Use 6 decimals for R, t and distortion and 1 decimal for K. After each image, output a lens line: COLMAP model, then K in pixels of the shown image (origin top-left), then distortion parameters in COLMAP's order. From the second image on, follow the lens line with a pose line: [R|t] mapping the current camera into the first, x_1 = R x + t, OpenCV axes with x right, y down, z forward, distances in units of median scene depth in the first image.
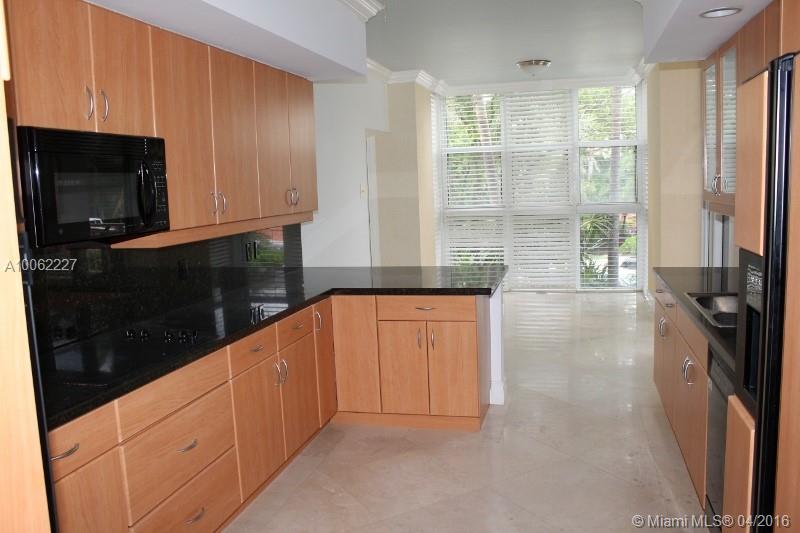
lens RADIAL K [[679.4, 0, 407.3], [0, 679.4, 263.5], [0, 0, 1]] dist [-0.068996, 0.034198]
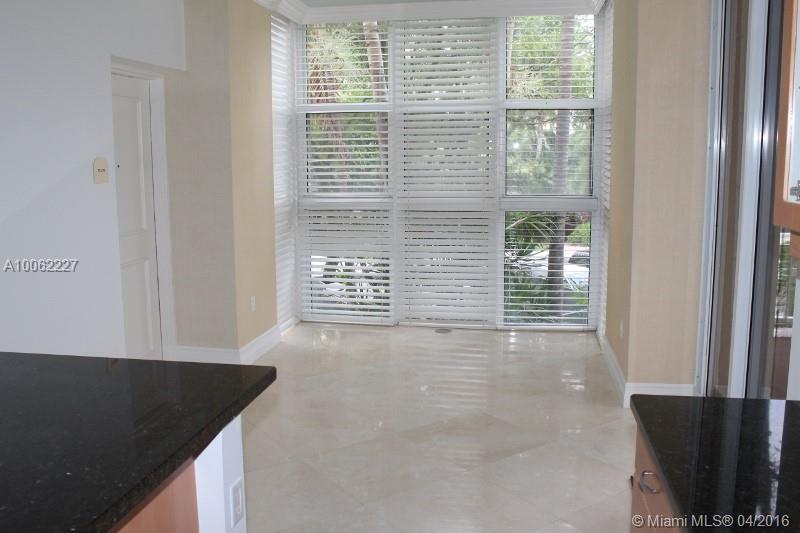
lens RADIAL K [[710.0, 0, 394.8], [0, 710.0, 267.9], [0, 0, 1]] dist [-0.086118, -0.005738]
pose [[0.997878, 0.021040, 0.061619, 0.105882], [-0.023304, 0.999071, 0.036252, -0.040417], [-0.060799, -0.037611, 0.997441, 0.316680]]
